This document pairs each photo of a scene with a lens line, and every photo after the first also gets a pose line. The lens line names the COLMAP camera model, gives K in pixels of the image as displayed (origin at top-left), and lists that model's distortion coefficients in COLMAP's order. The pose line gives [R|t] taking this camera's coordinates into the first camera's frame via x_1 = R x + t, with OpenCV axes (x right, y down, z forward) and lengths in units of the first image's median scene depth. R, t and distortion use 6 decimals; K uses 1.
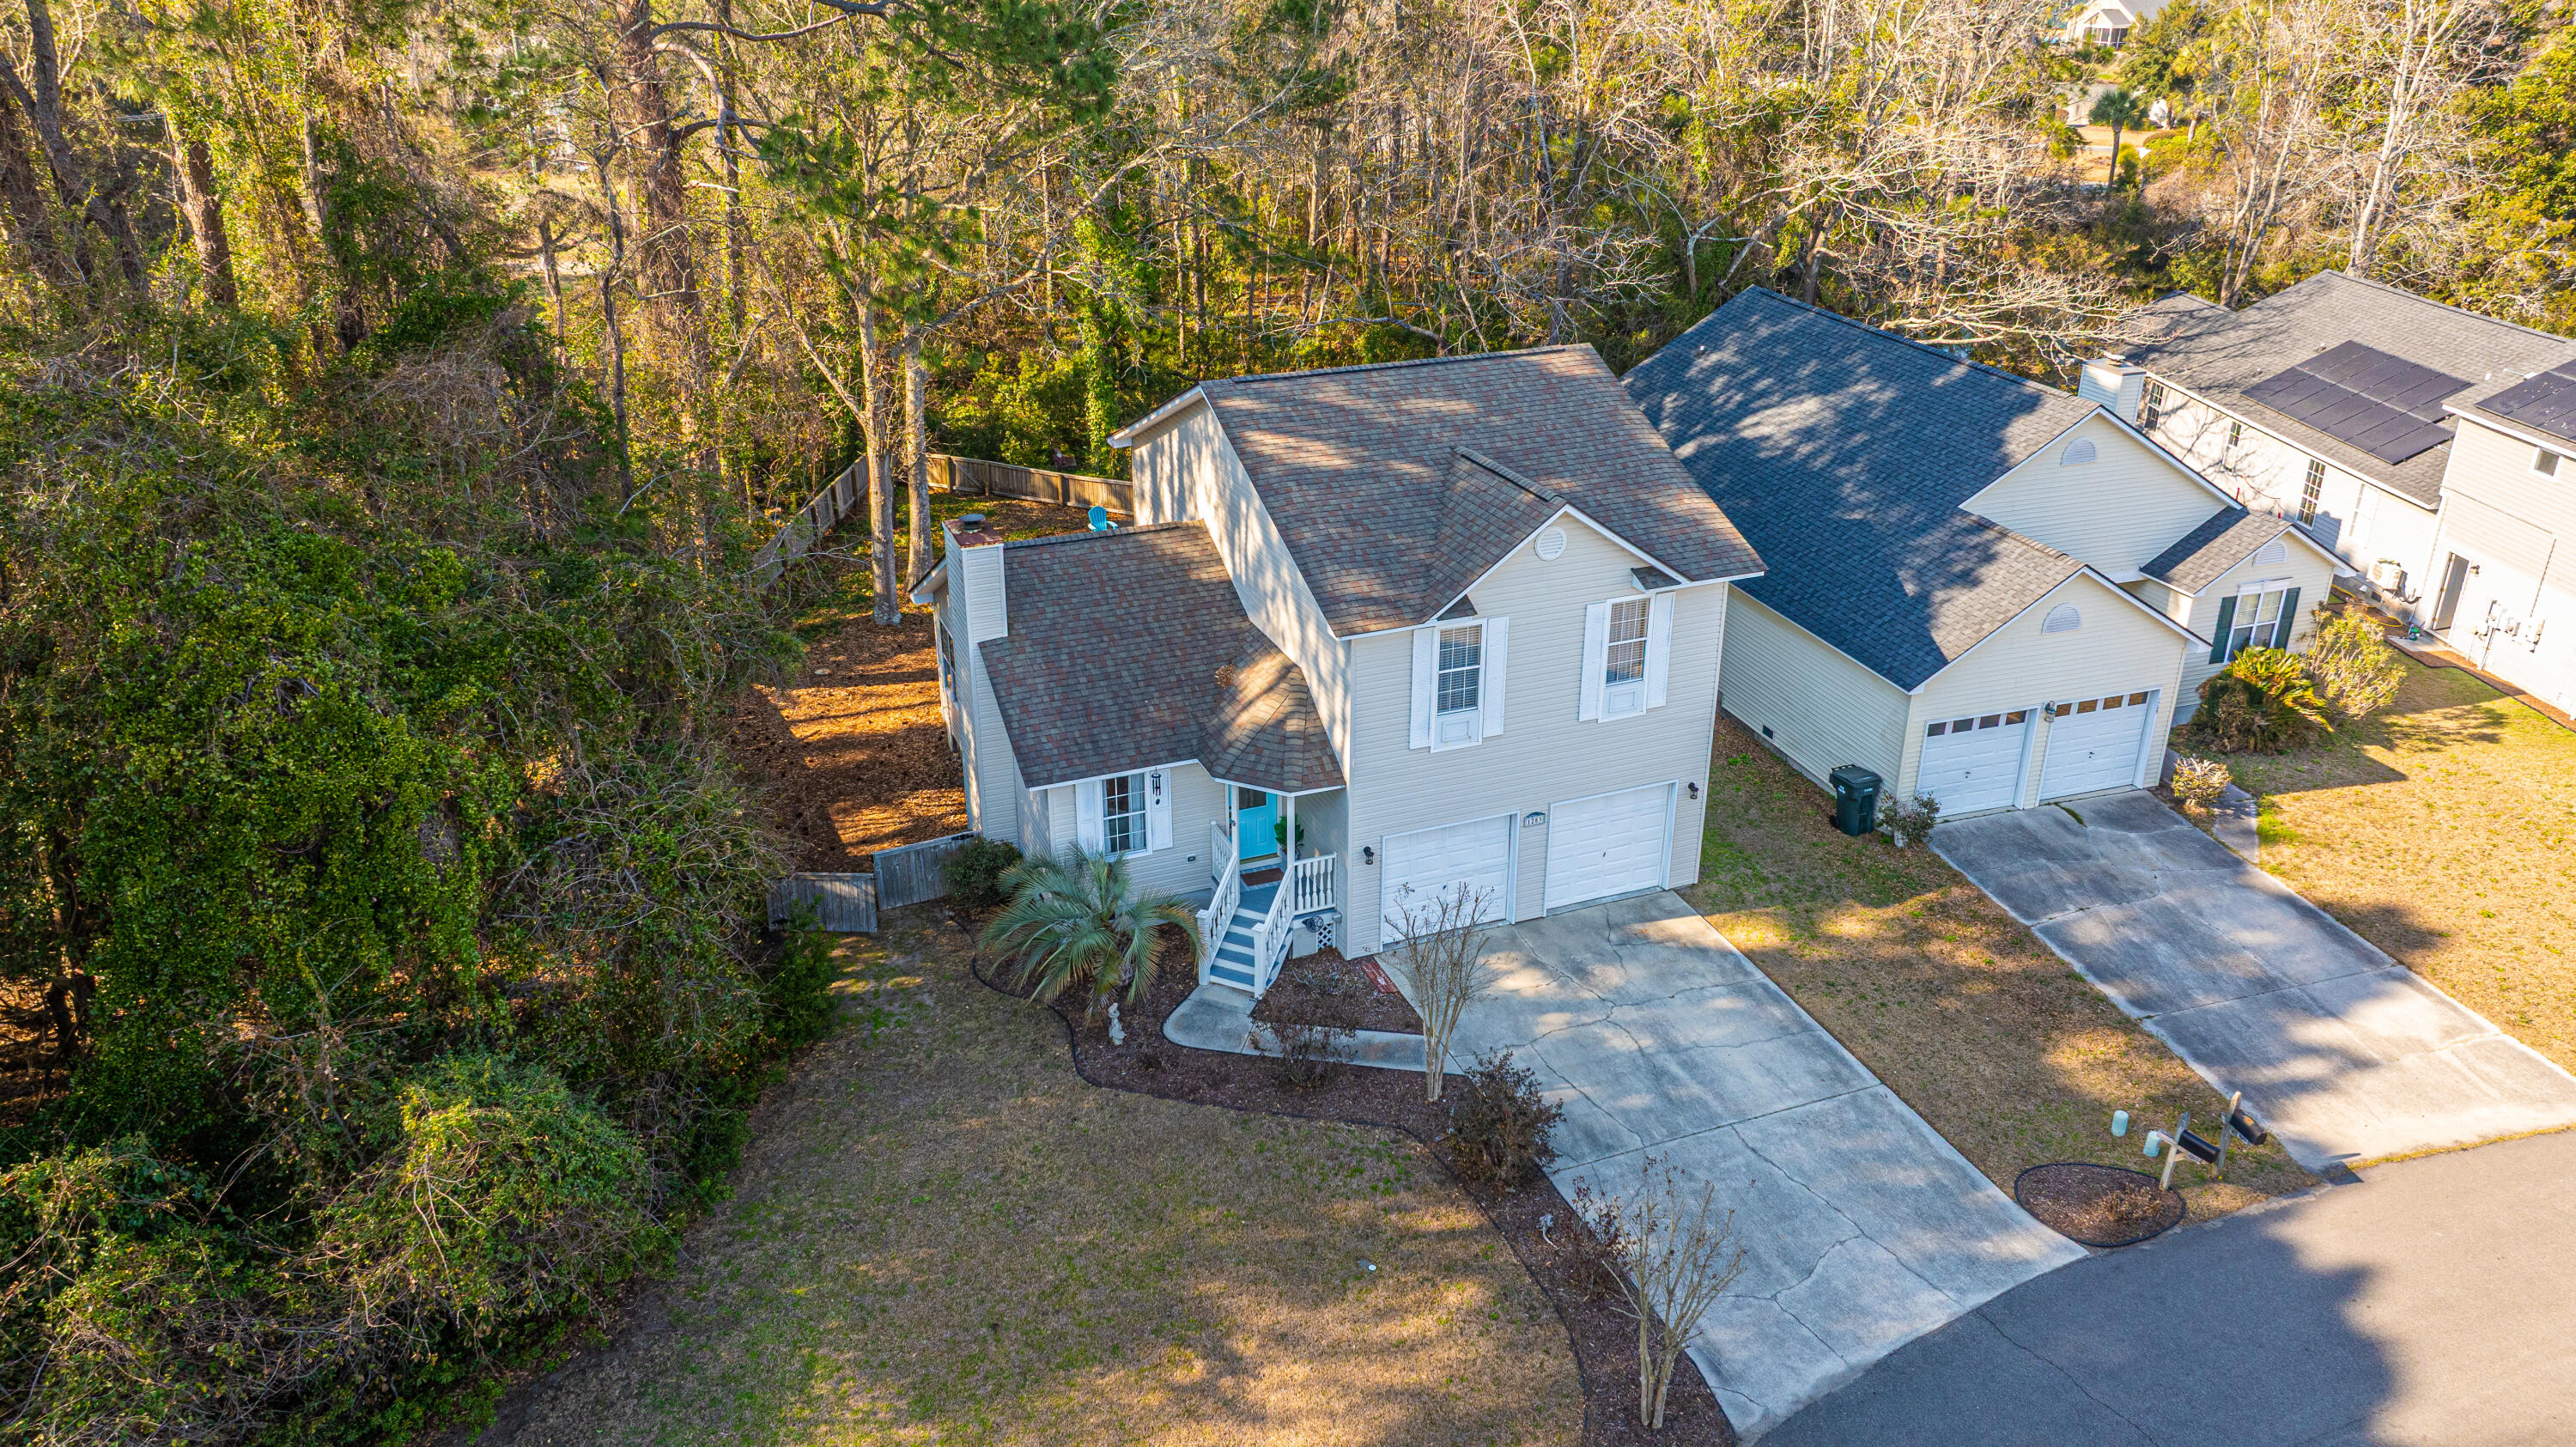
lens RADIAL K [[1866.7, 0, 1288.0], [0, 1866.7, 723.5], [0, 0, 1]] dist [-0.001061, -0.001626]
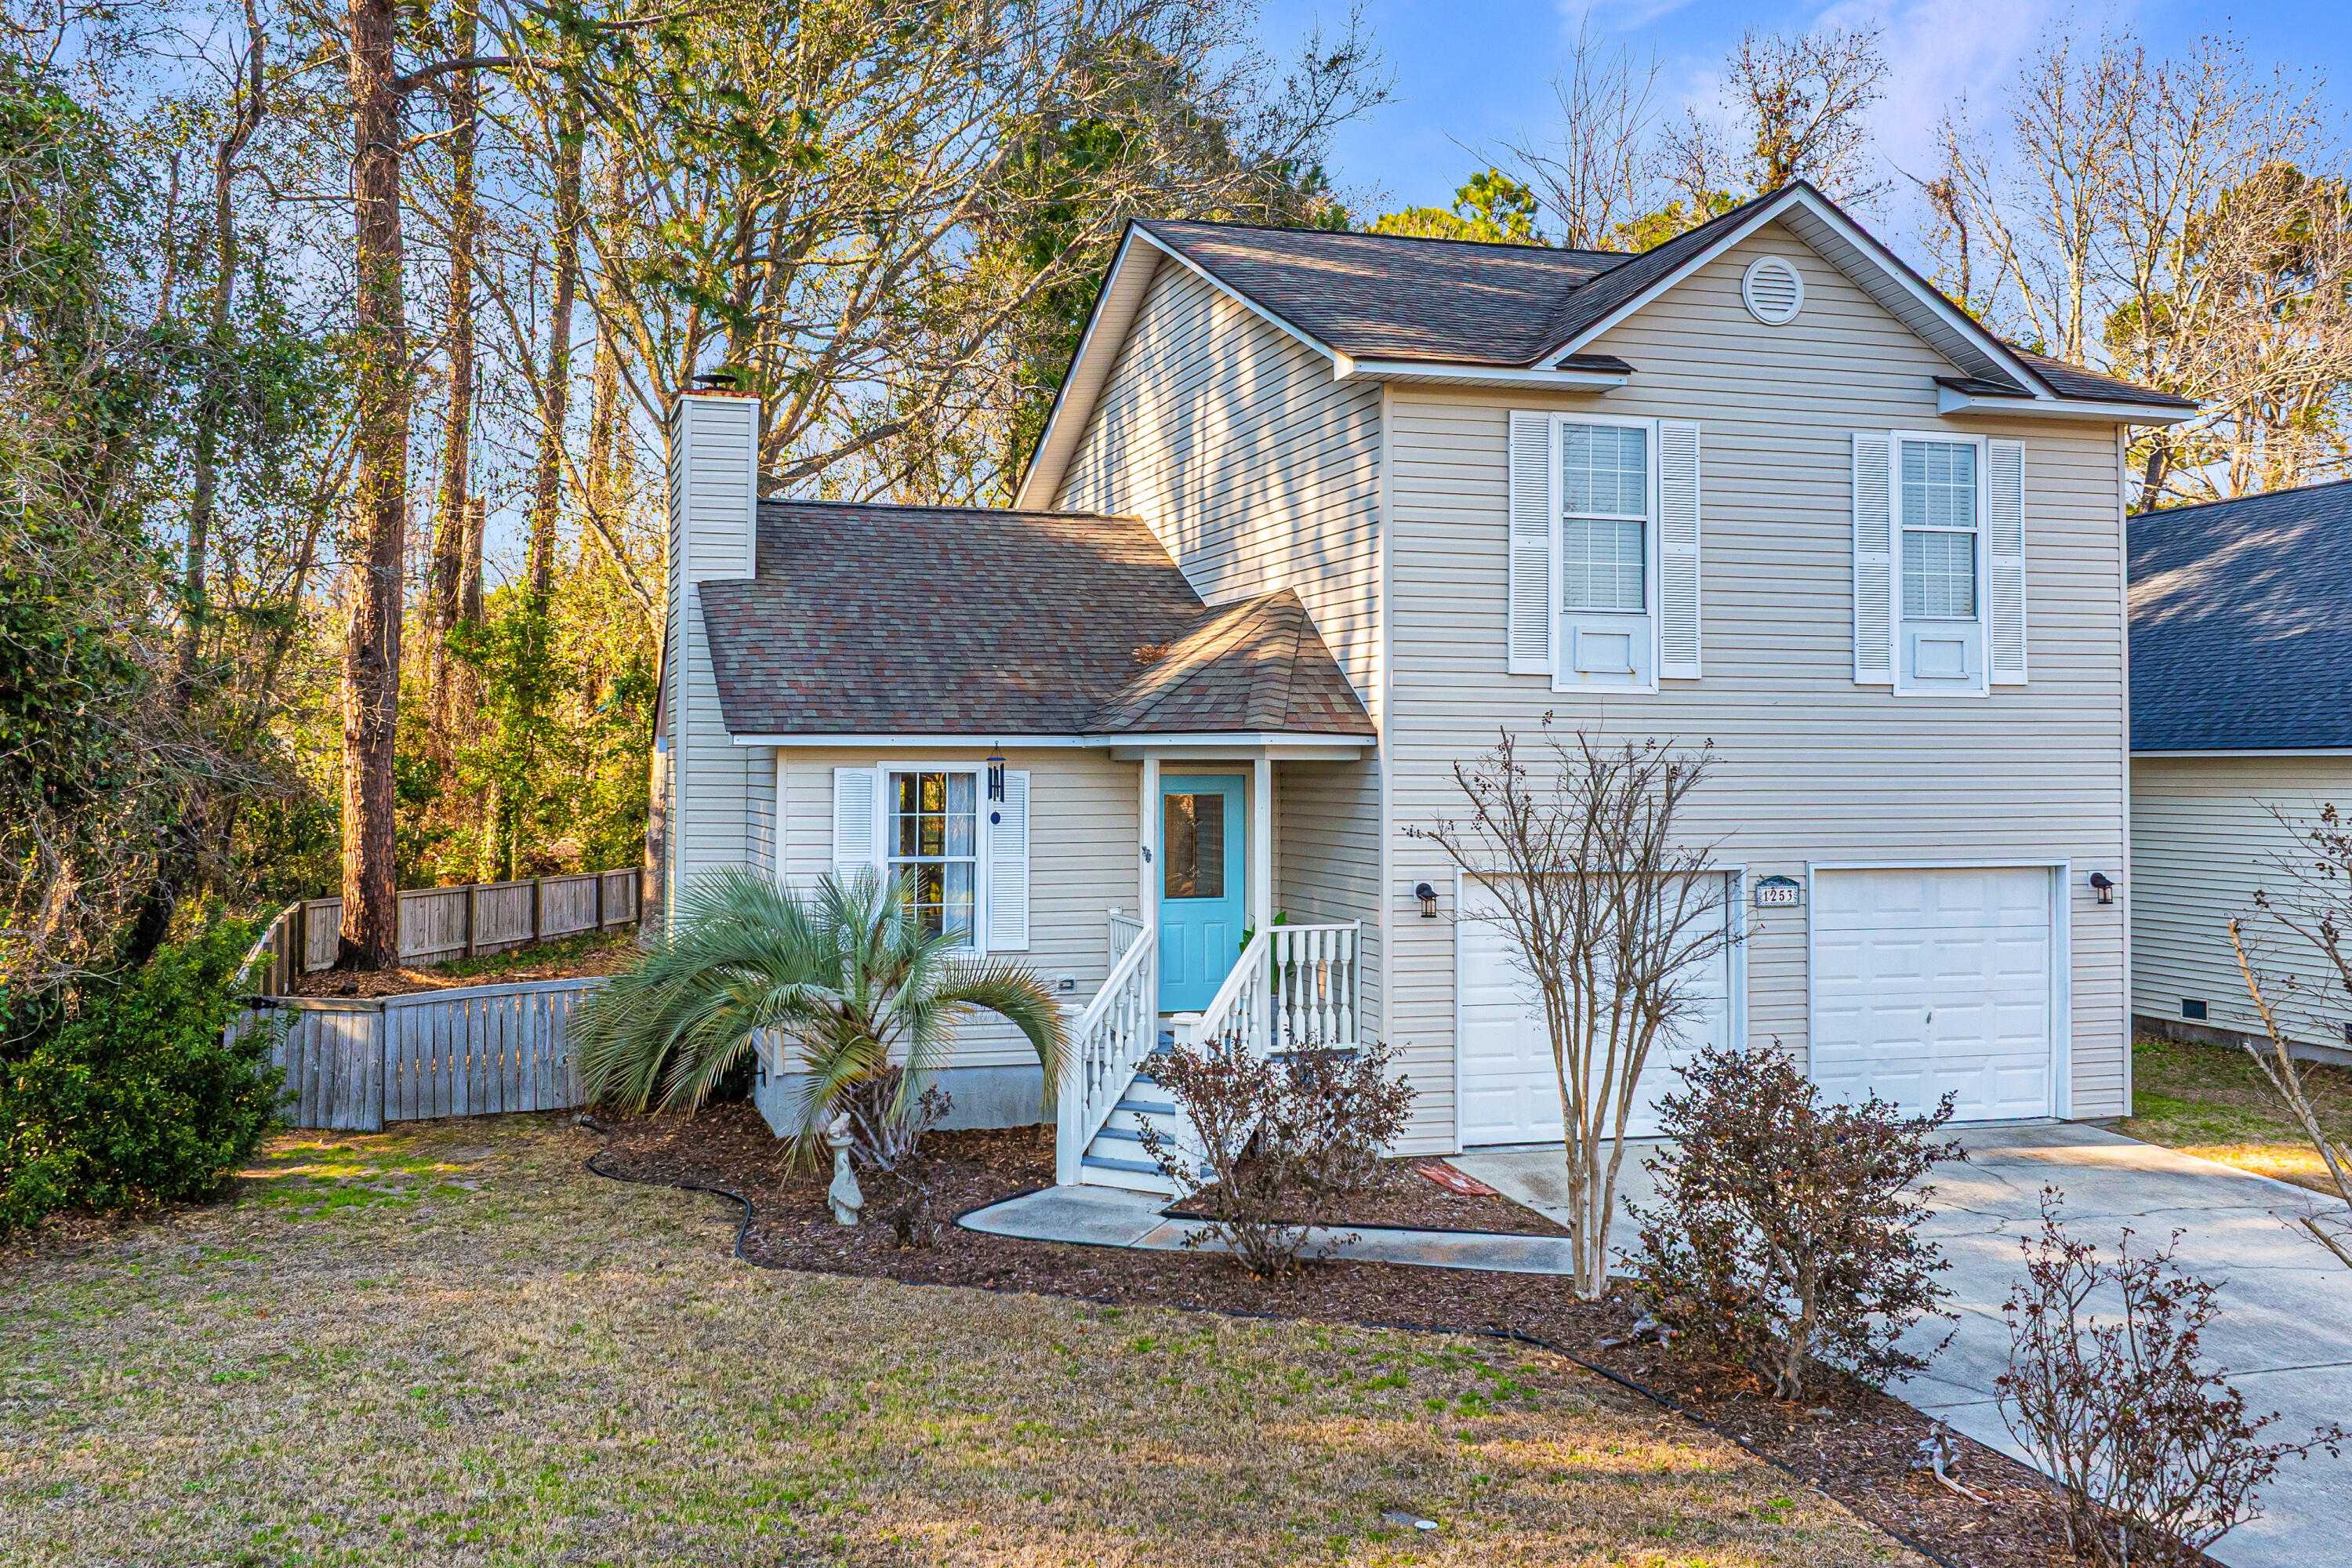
lens RADIAL K [[2153.3, 0, 1176.0], [0, 2153.3, 784.0], [0, 0, 1]] dist [0.006031, -0.003050]
pose [[0.995803, 0.001940, -0.091499, 0.029533], [-0.042719, 0.894033, -0.445961, 0.286589], [0.080938, 0.447998, 0.890363, 0.491412]]
